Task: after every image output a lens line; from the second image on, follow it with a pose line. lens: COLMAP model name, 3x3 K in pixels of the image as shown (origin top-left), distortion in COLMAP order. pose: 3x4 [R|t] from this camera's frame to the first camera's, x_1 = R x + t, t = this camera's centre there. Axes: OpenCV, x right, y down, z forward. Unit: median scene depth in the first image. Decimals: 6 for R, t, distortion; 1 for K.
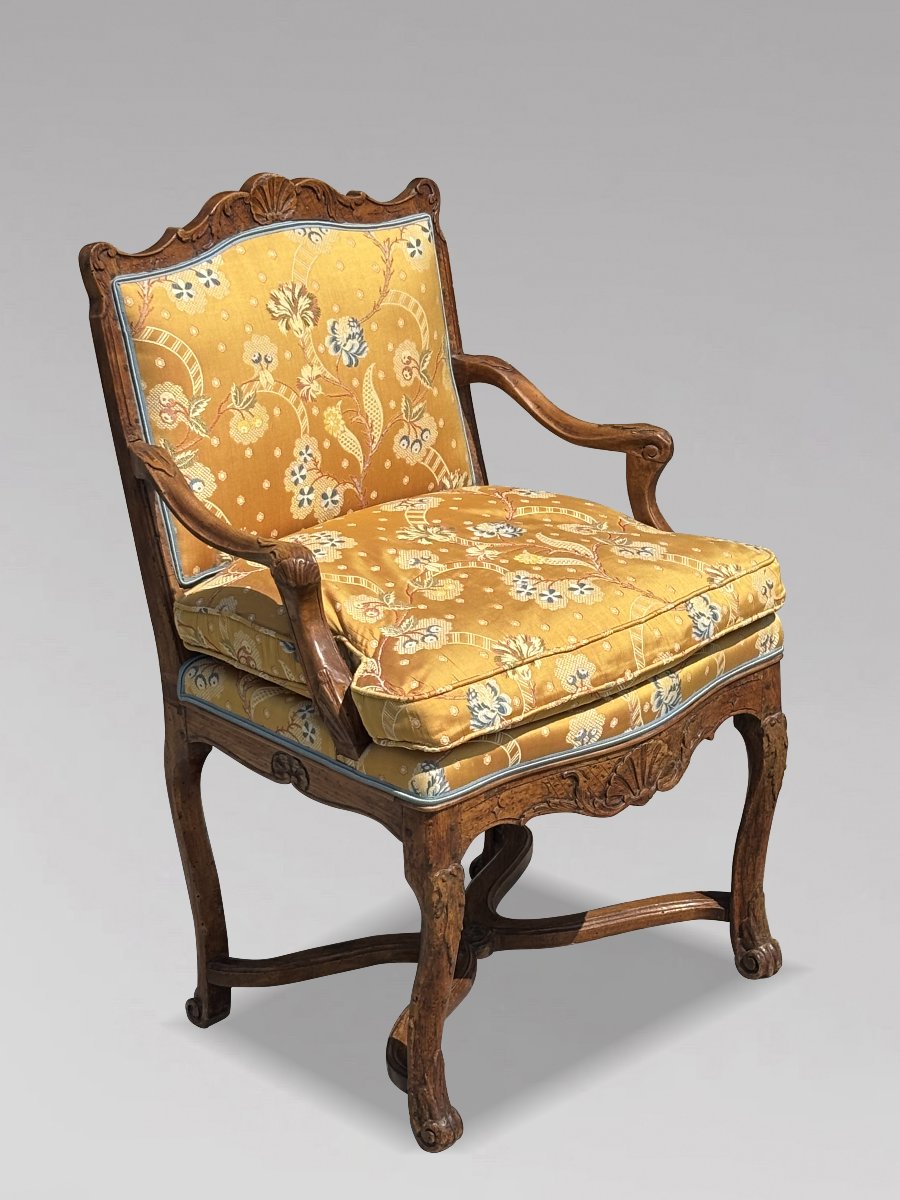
lens RADIAL K [[2757.9, 0, 476.6], [0, 2757.9, 627.4], [0, 0, 1]] dist [0.203605, 0.000000]
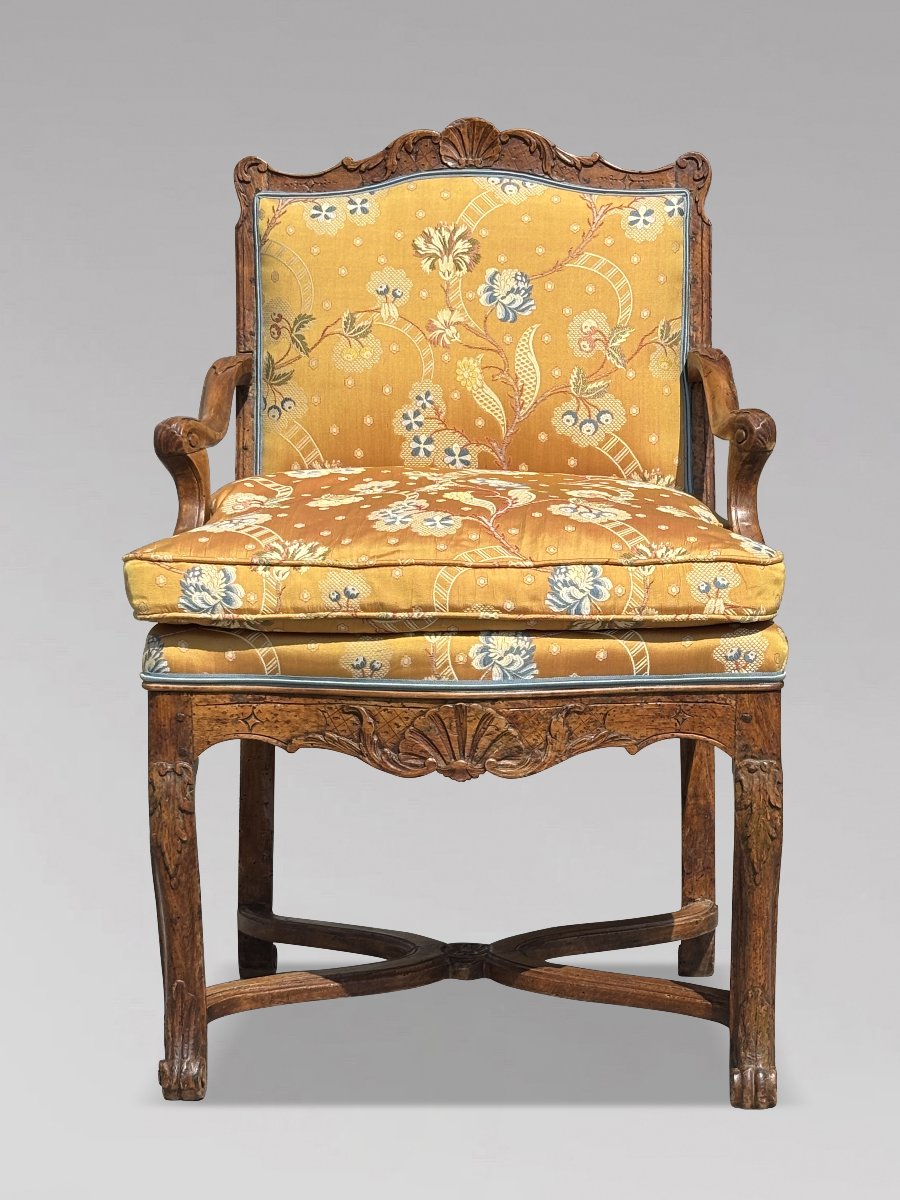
lens RADIAL K [[2454.0, 0, 467.2], [0, 2454.0, 635.9], [0, 0, 1]] dist [0.206730, 0.000000]
pose [[0.655224, 0.127247, -0.744641, 0.588046], [-0.261742, 0.962894, -0.065769, 0.067271], [0.708641, 0.237997, 0.664218, 0.468513]]
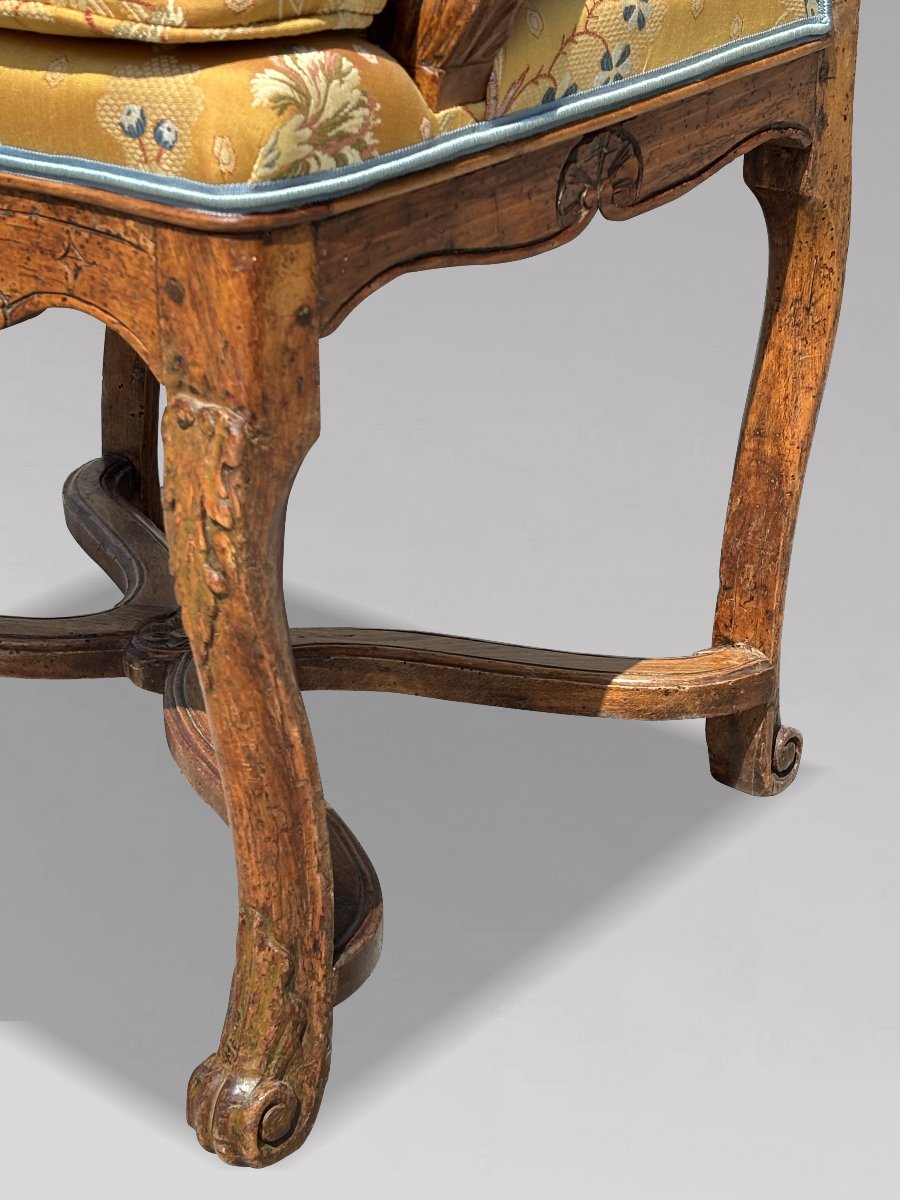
lens RADIAL K [[2454.0, 0, 462.2], [0, 2454.0, 609.4], [0, 0, 1]] dist [0.206730, 0.000000]
pose [[0.024299, 0.402153, -0.915250, 0.386449], [-0.340281, 0.864180, 0.370679, -0.064675], [0.940010, 0.302435, 0.157844, 1.009625]]
